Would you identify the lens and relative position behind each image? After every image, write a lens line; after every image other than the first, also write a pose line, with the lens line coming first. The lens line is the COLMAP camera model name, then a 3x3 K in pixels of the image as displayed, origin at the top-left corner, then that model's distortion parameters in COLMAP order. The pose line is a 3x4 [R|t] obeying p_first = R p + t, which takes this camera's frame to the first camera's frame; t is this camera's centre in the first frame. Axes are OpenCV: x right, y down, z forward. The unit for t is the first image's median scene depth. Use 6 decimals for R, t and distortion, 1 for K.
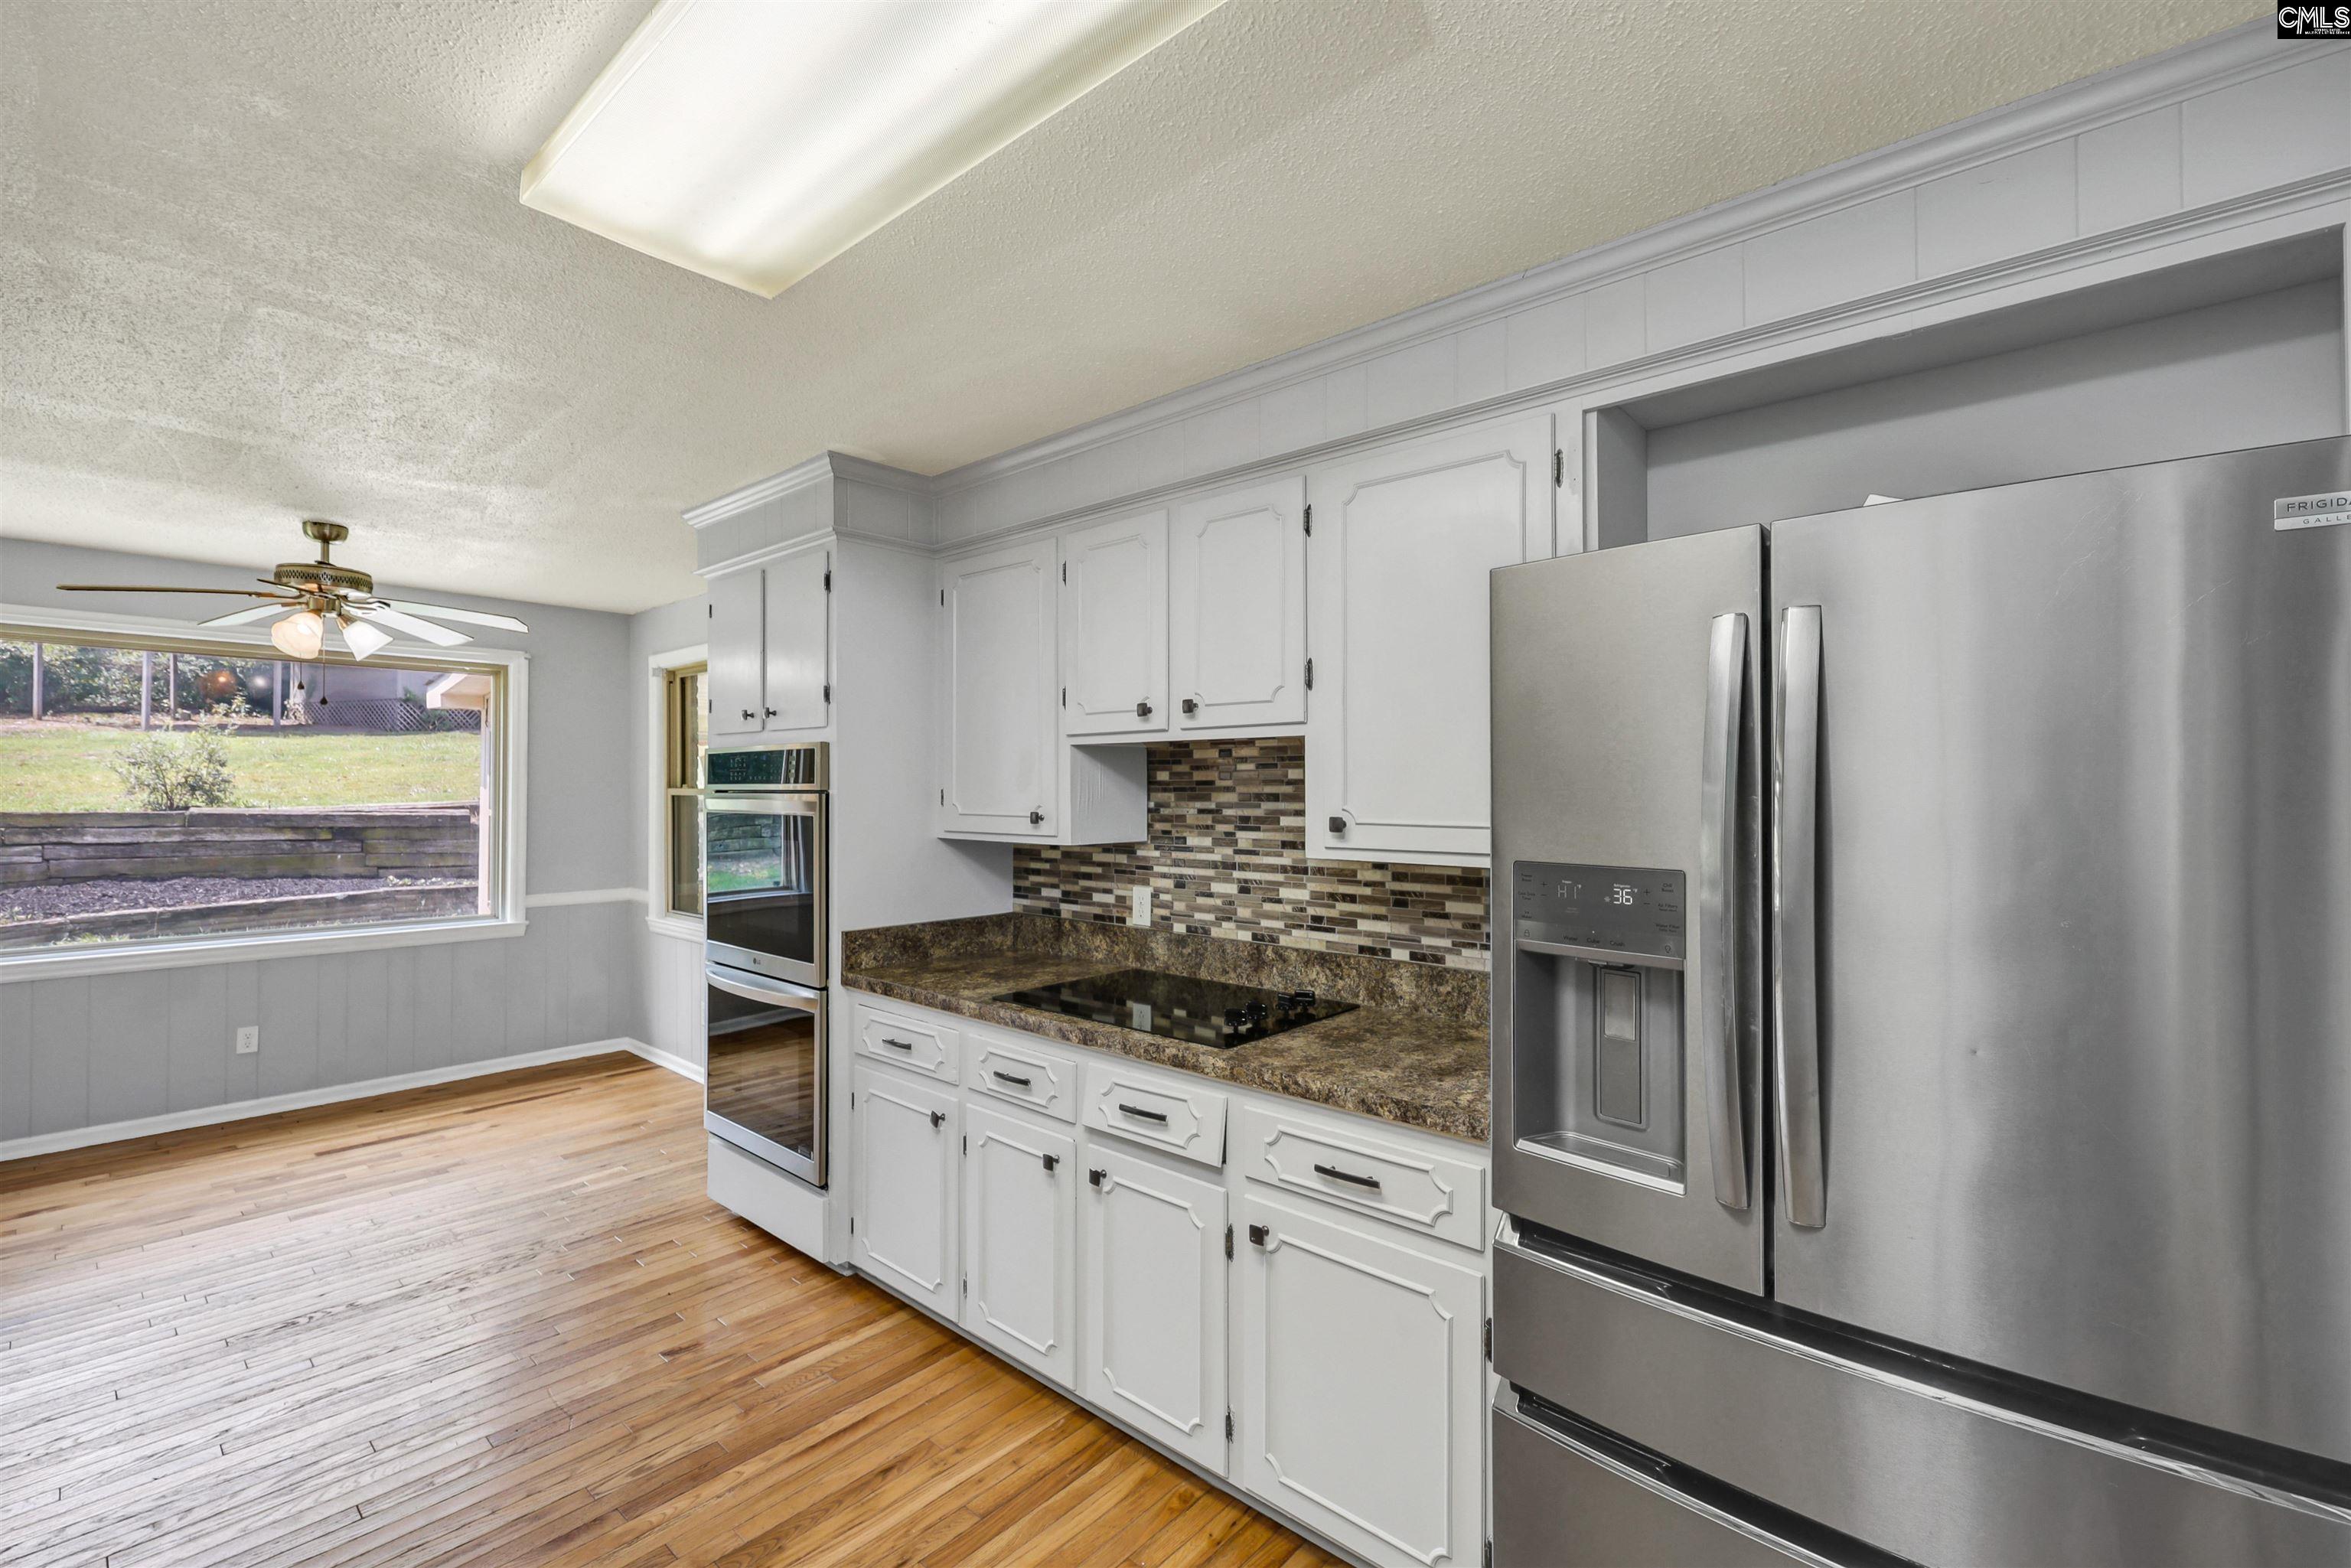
lens RADIAL K [[993.4, 0, 1182.5], [0, 993.4, 791.8], [0, 0, 1]] dist [0.000011, -0.000387]
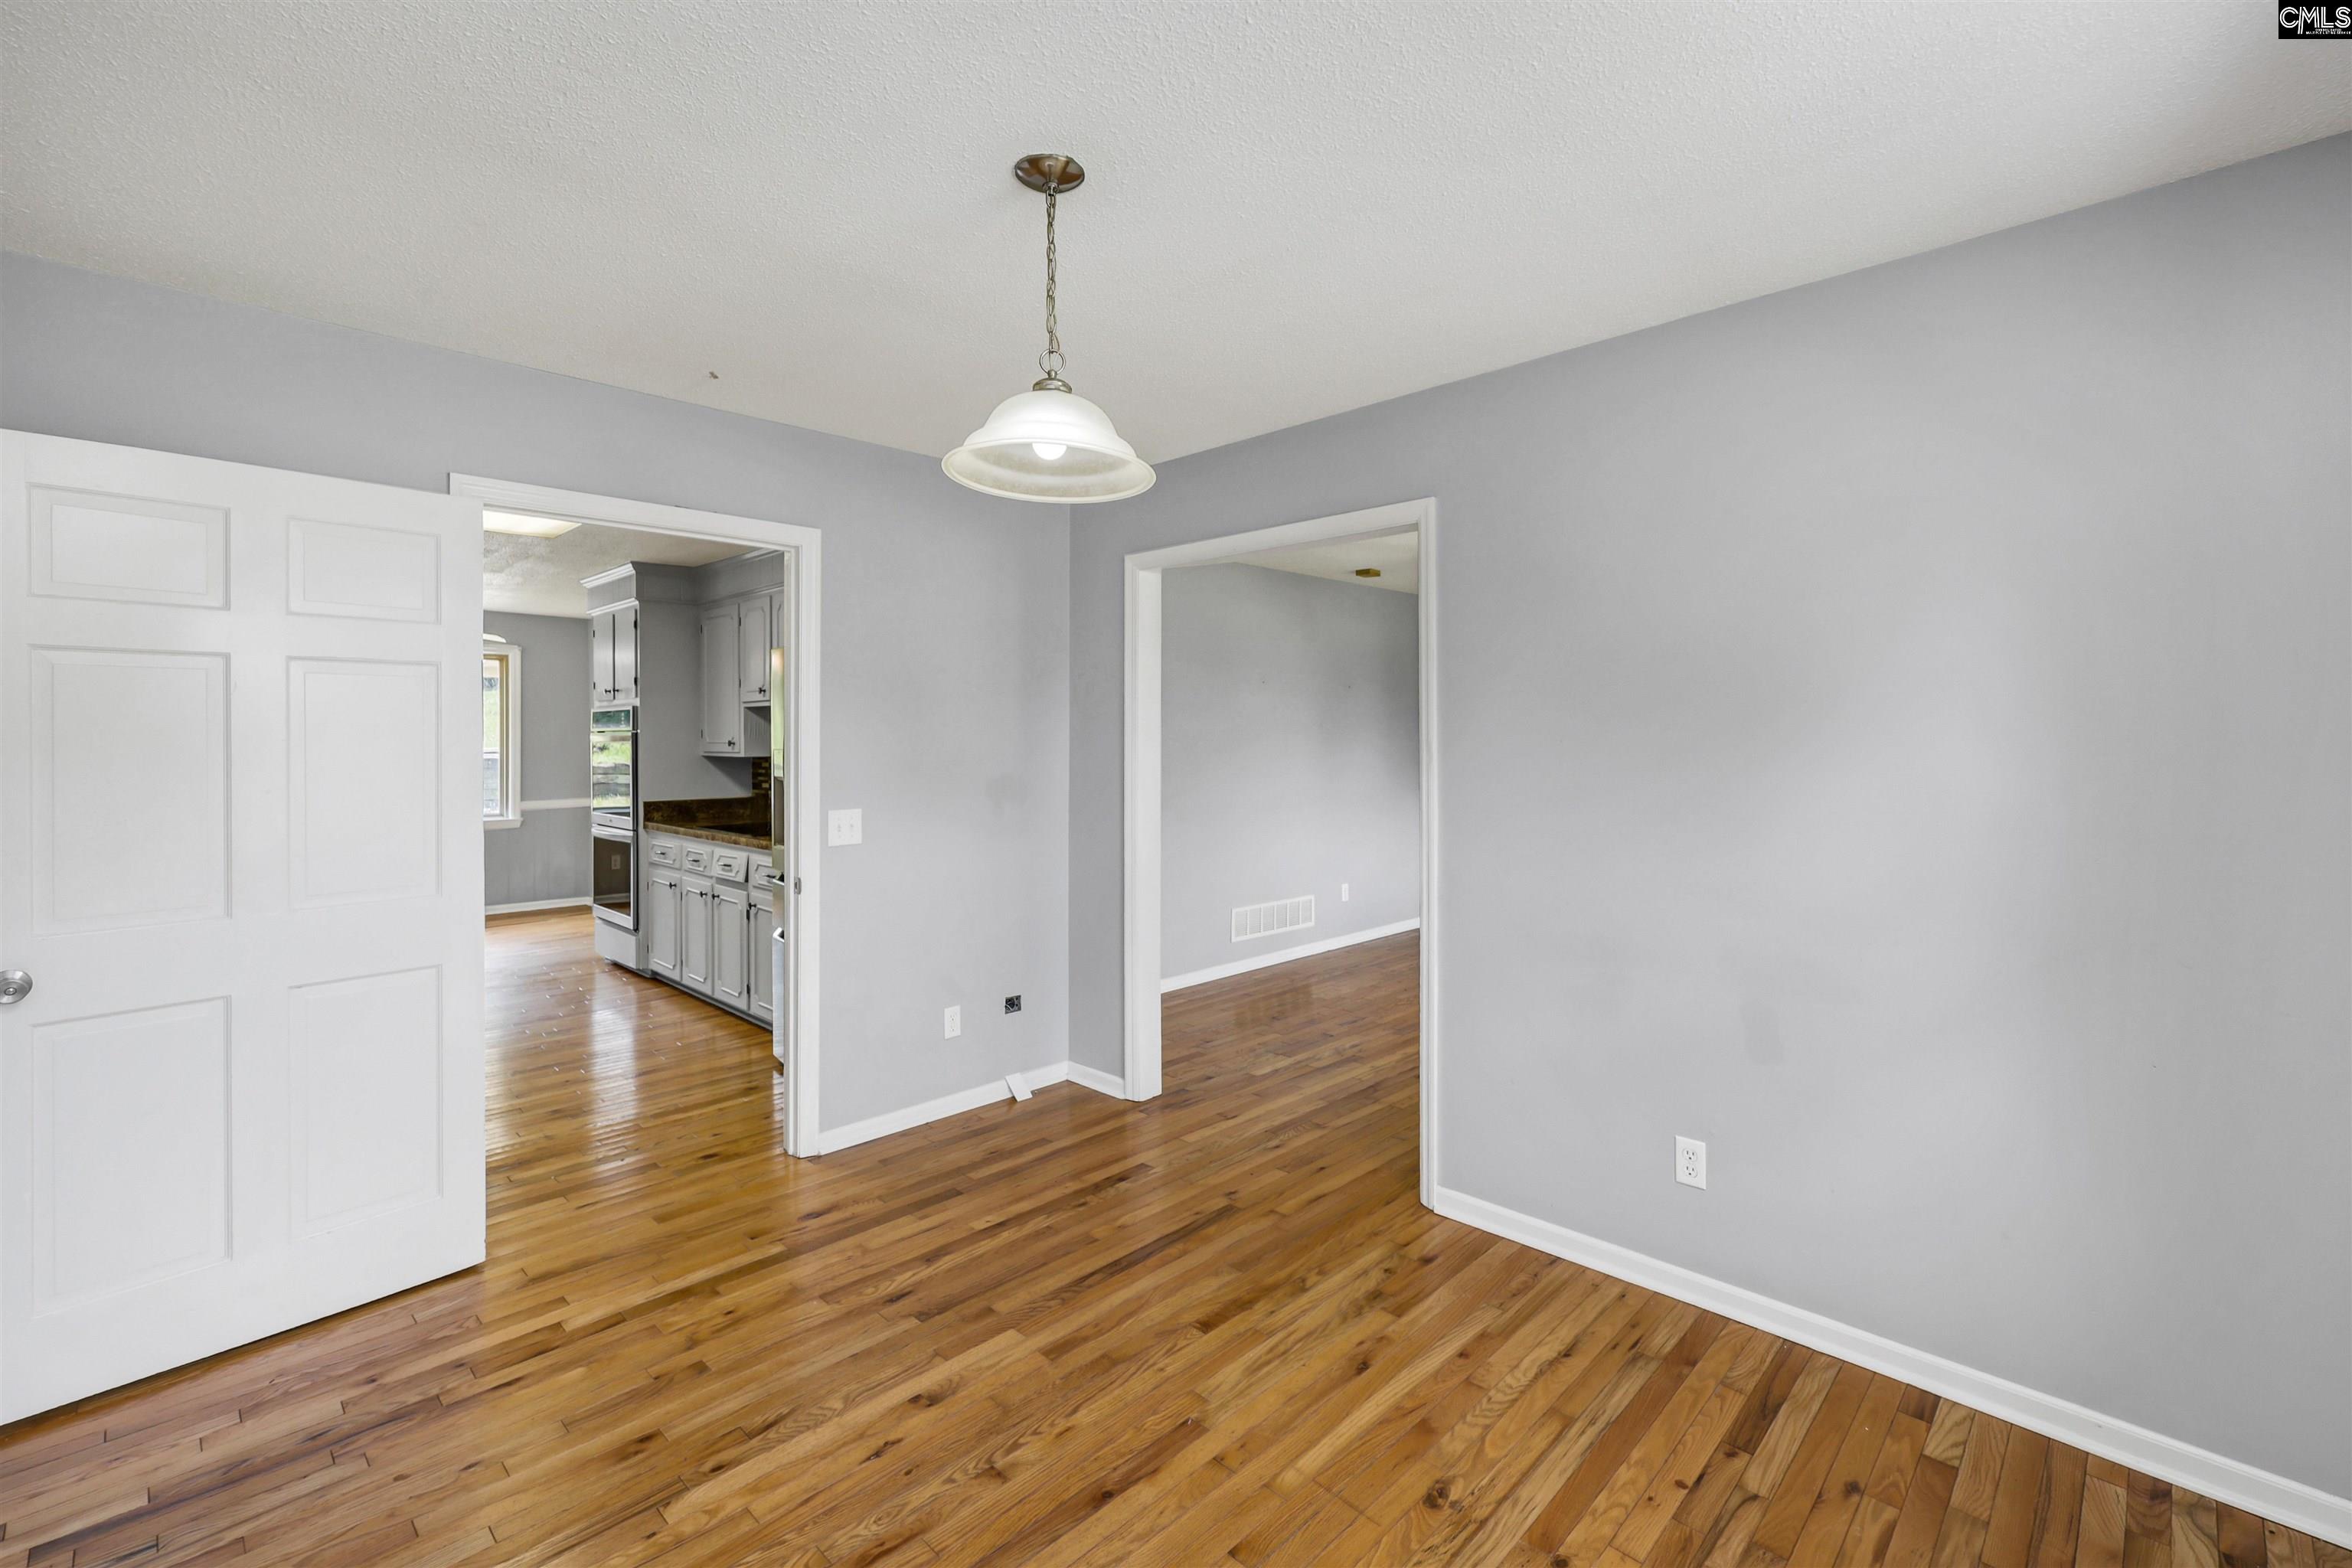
lens RADIAL K [[993.9, 0, 1175.4], [0, 993.9, 768.1], [0, 0, 1]] dist [0.000011, -0.000387]
pose [[0.998508, 0.002080, -0.054566, 0.801674], [-0.000922, 0.999774, 0.021237, 0.029650], [0.054597, -0.021155, 0.998284, -0.893705]]
